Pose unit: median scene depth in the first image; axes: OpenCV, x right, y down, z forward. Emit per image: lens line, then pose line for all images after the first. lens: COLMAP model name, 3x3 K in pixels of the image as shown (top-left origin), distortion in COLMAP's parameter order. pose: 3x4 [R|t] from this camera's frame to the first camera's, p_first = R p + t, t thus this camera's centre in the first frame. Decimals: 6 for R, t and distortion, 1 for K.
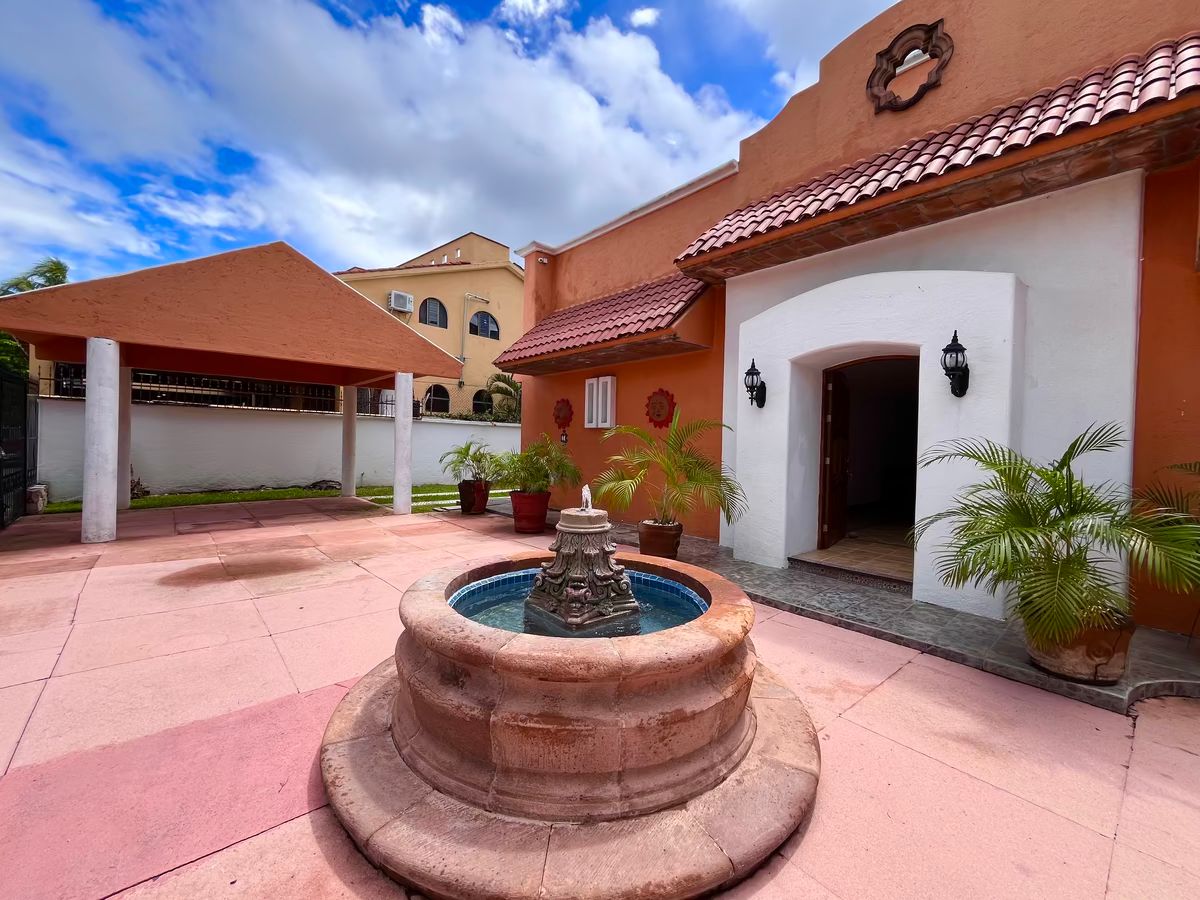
lens RADIAL K [[489.6, 0, 597.2], [0, 489.6, 448.8], [0, 0, 1]] dist [-0.003716, -0.000437]
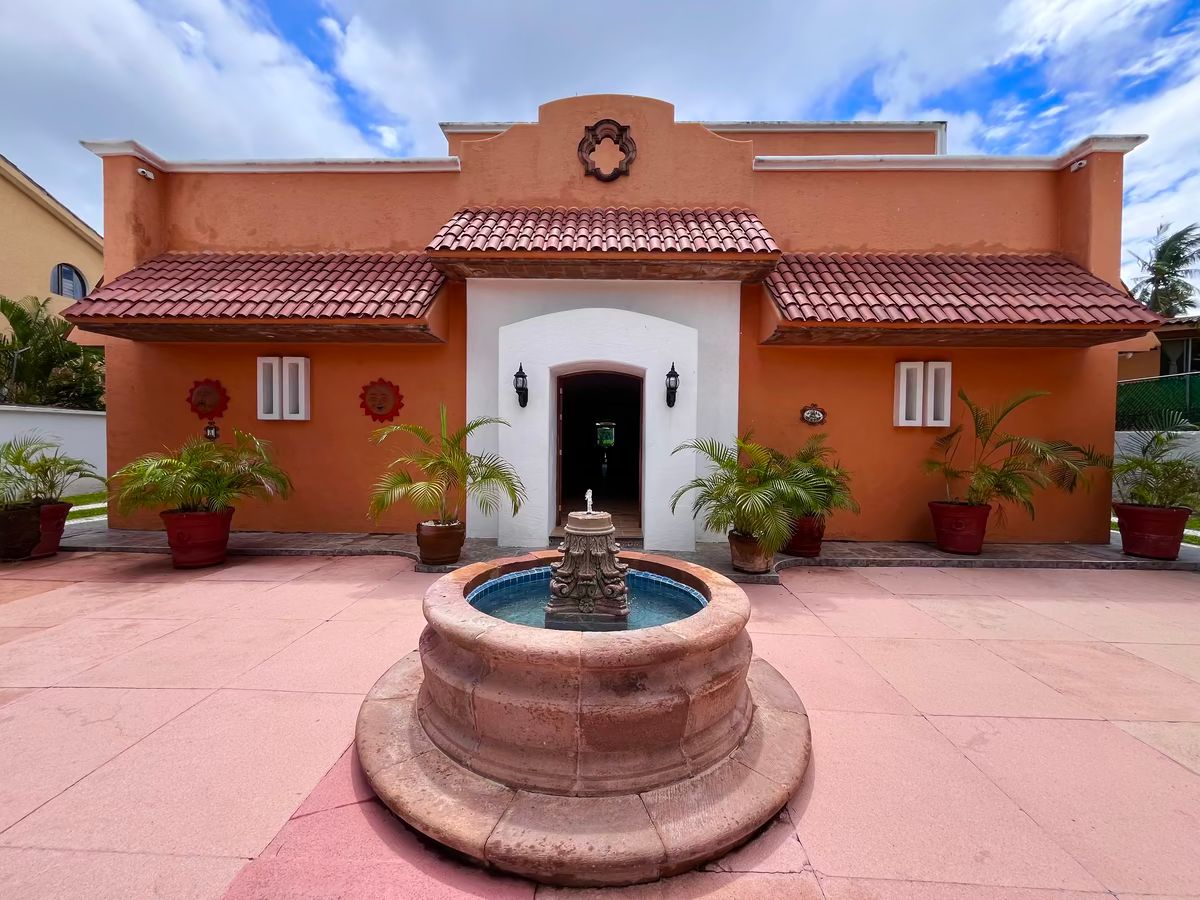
lens RADIAL K [[489.6, 0, 597.2], [0, 489.6, 448.8], [0, 0, 1]] dist [-0.003716, -0.000437]
pose [[0.675261, -0.033732, 0.736807, -0.427735], [0.013306, 0.999348, 0.033557, -0.027786], [-0.737459, -0.012856, 0.675270, 0.140013]]
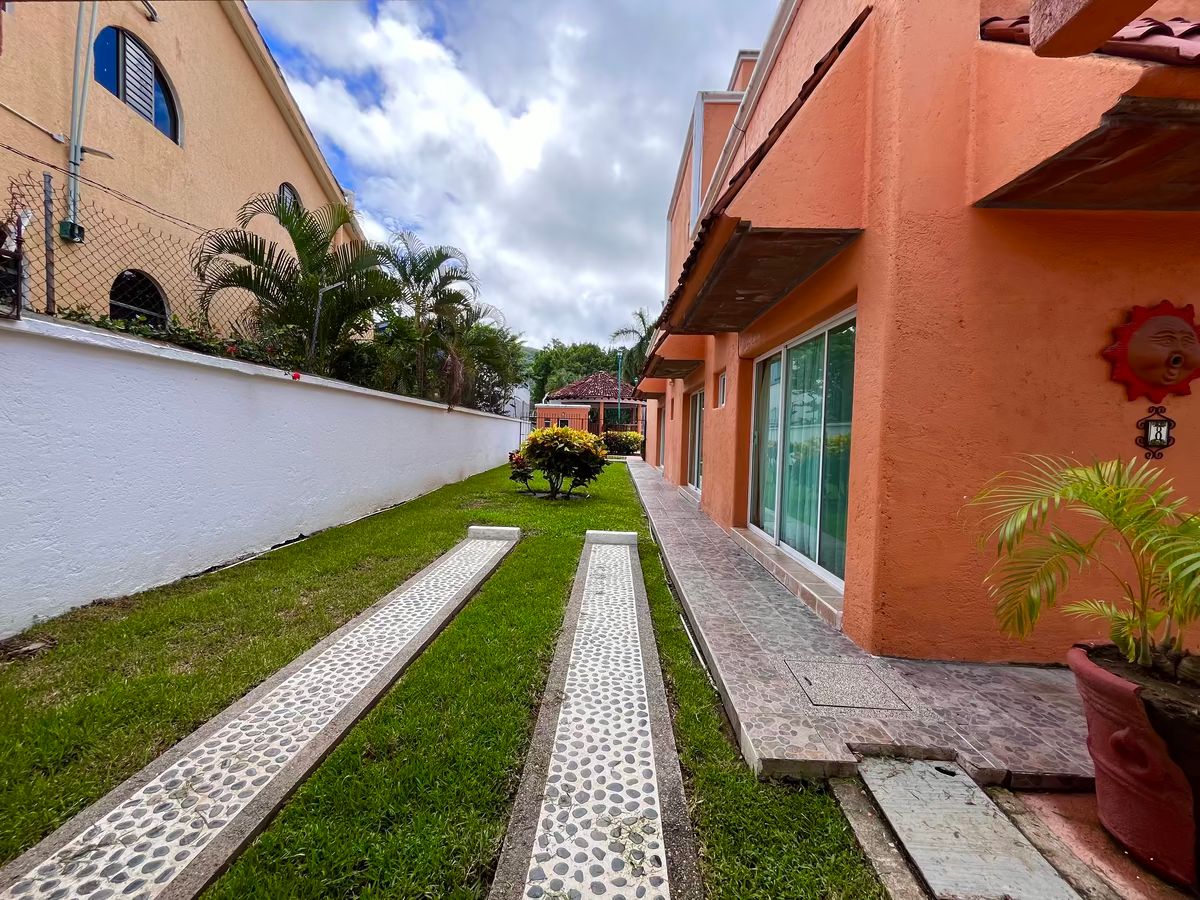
lens RADIAL K [[489.6, 0, 597.2], [0, 489.6, 448.8], [0, 0, 1]] dist [-0.003716, -0.000437]
pose [[0.685787, -0.030393, 0.727167, -1.028224], [-0.002488, 0.999024, 0.044102, -0.047995], [-0.727798, -0.032054, 0.685042, 2.041886]]
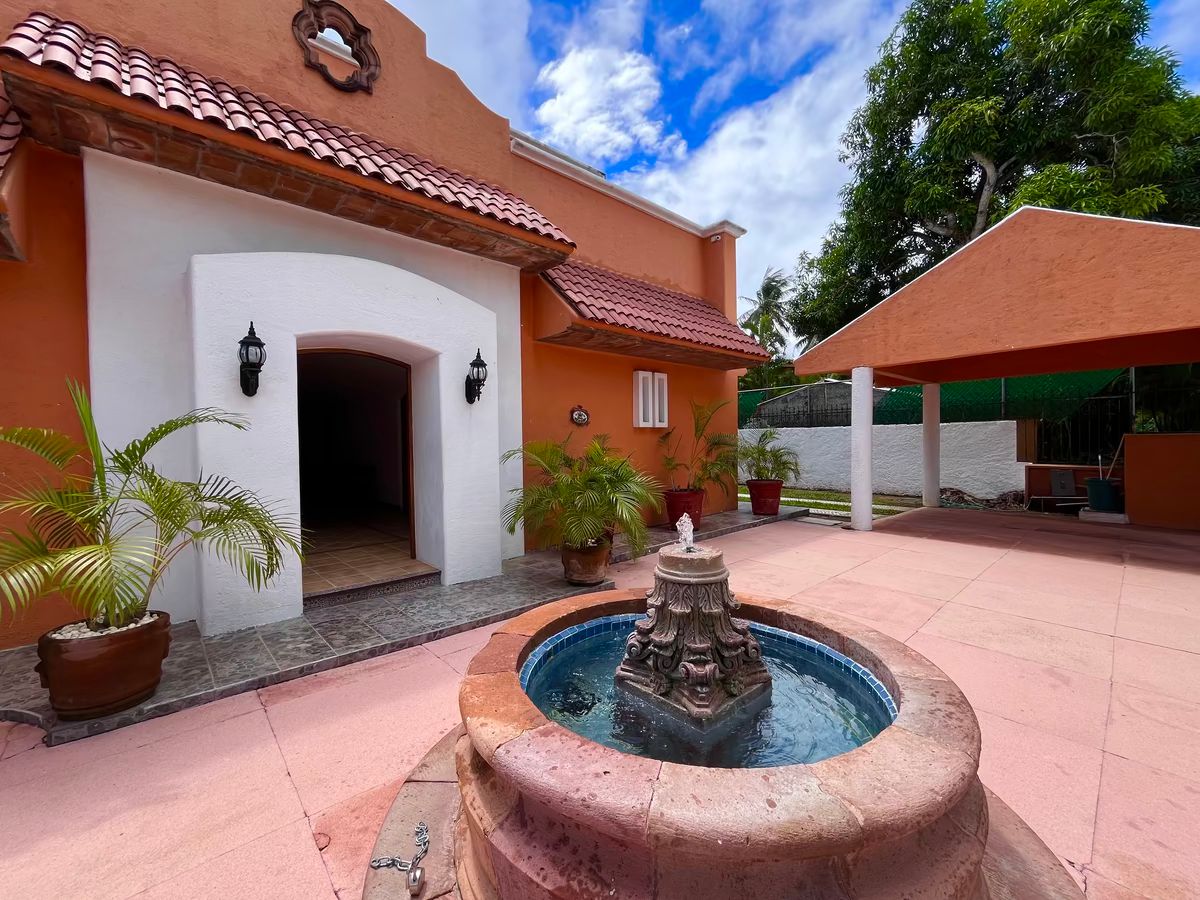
lens RADIAL K [[489.6, 0, 597.2], [0, 489.6, 448.8], [0, 0, 1]] dist [-0.003716, -0.000437]
pose [[-0.023948, -0.040190, 0.998905, -0.401646], [0.023709, 0.998888, 0.040758, -0.031362], [-0.999432, 0.024659, -0.022968, 0.614172]]
